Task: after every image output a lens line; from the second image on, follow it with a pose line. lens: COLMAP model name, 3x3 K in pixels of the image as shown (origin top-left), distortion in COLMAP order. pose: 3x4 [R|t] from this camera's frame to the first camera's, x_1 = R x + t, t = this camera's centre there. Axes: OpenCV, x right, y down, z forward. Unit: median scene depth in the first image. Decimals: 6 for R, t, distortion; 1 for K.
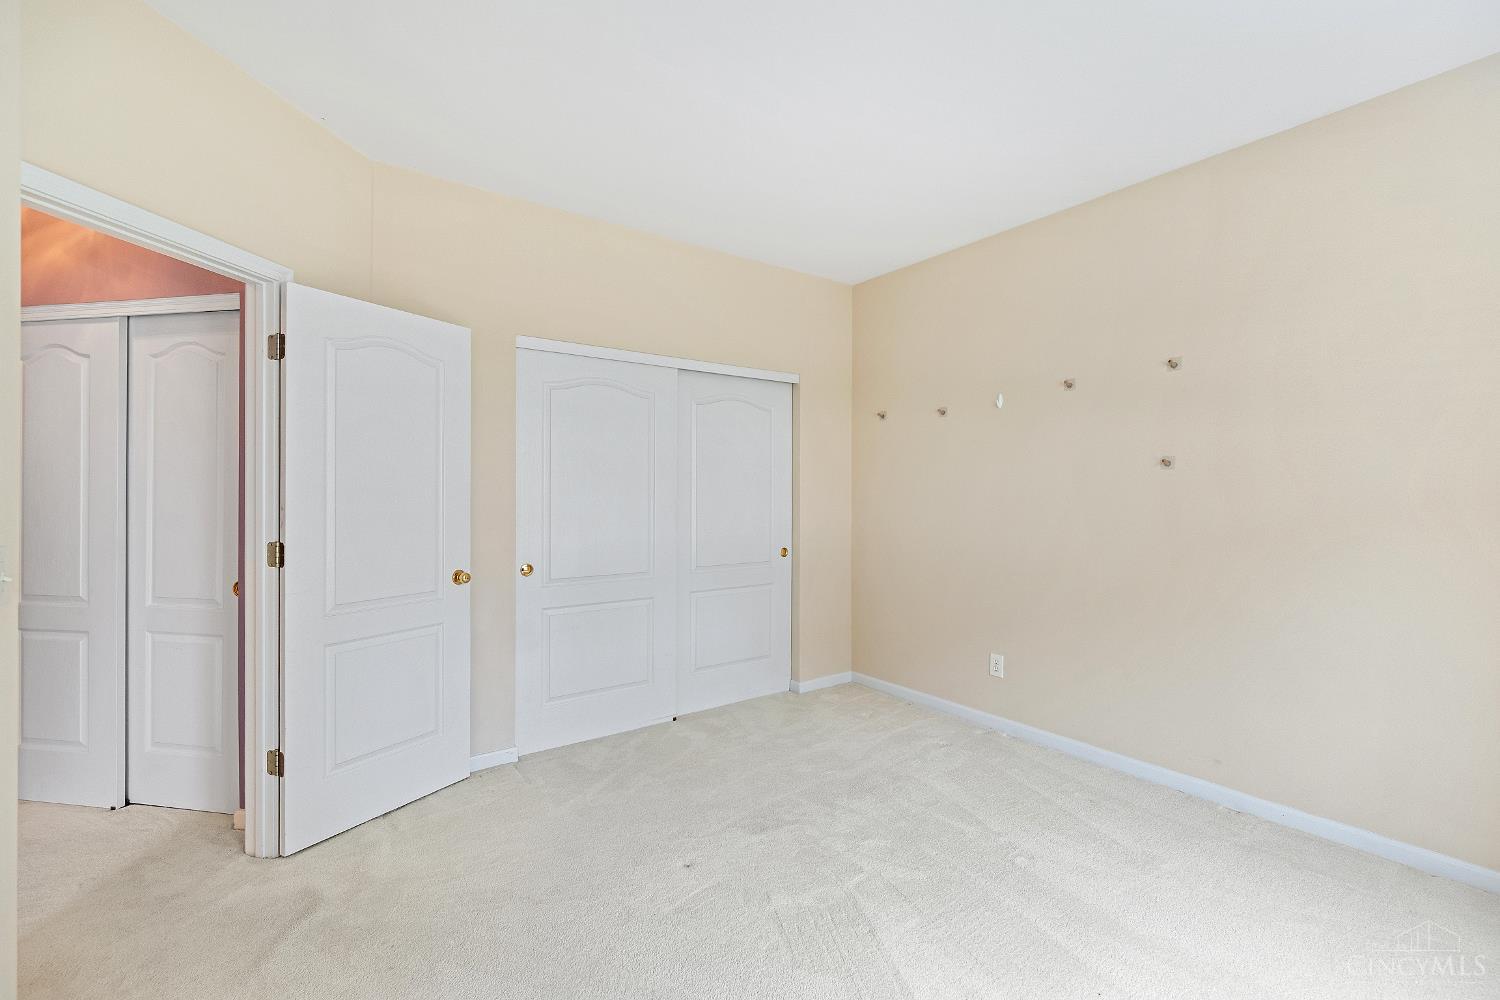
lens RADIAL K [[641.7, 0, 746.8], [0, 641.7, 502.6], [0, 0, 1]] dist [-0.007253, 0.000379]
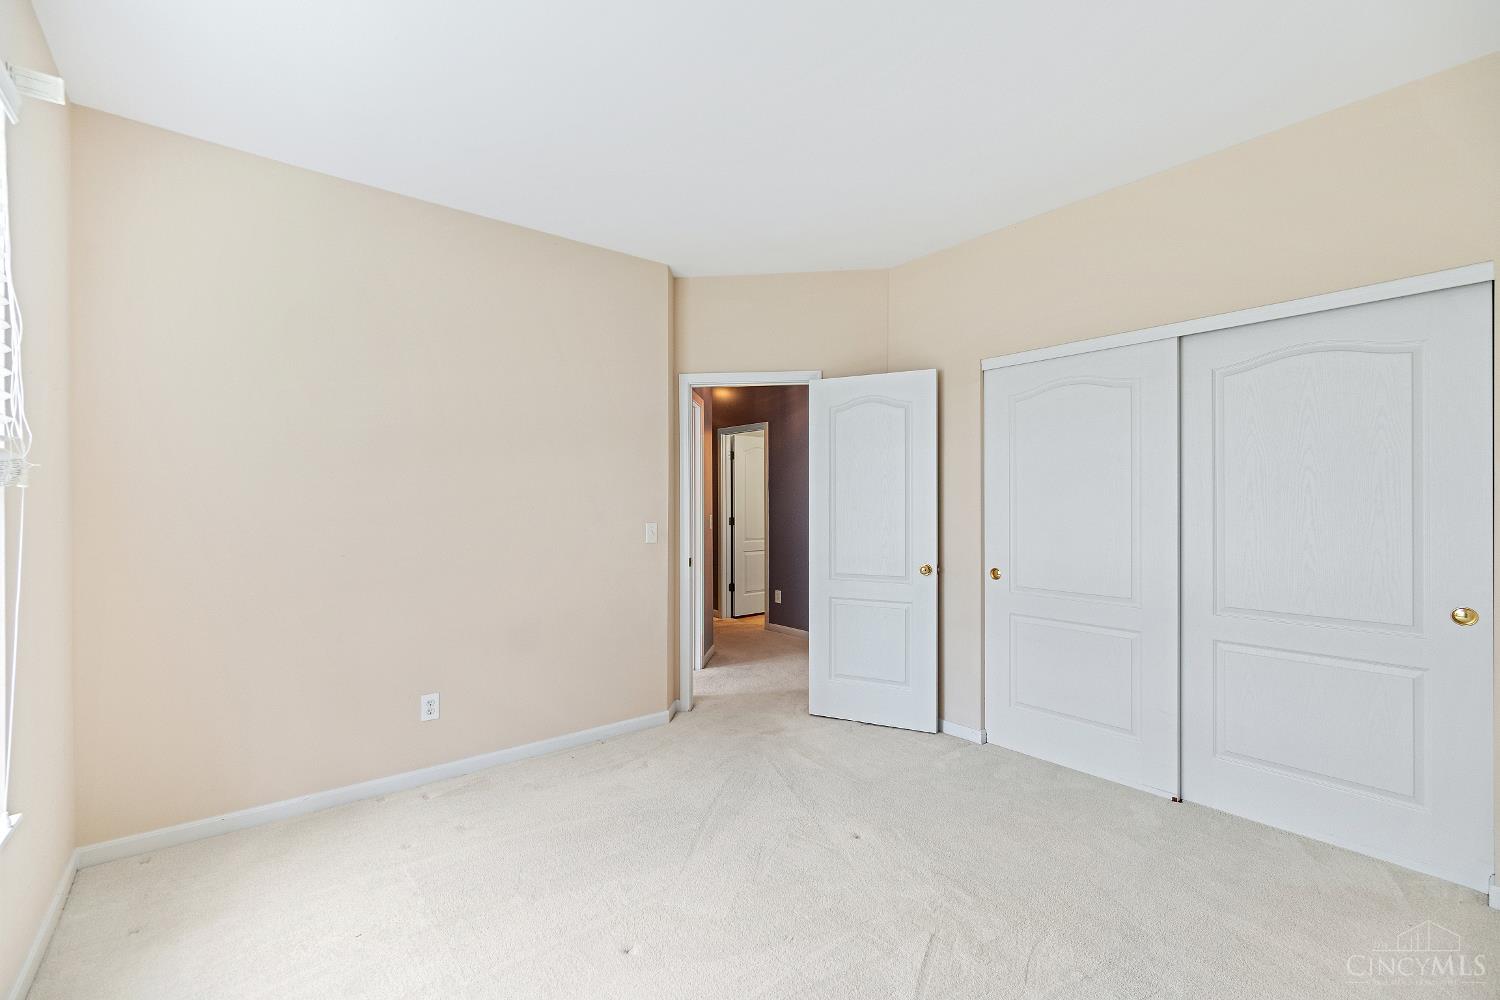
lens RADIAL K [[641.7, 0, 746.8], [0, 641.7, 502.6], [0, 0, 1]] dist [-0.007253, 0.000379]
pose [[0.043565, -0.007530, -0.999022, 0.717036], [-0.011488, 0.999902, -0.008038, -0.001253], [0.998985, 0.011827, 0.043474, 0.530826]]
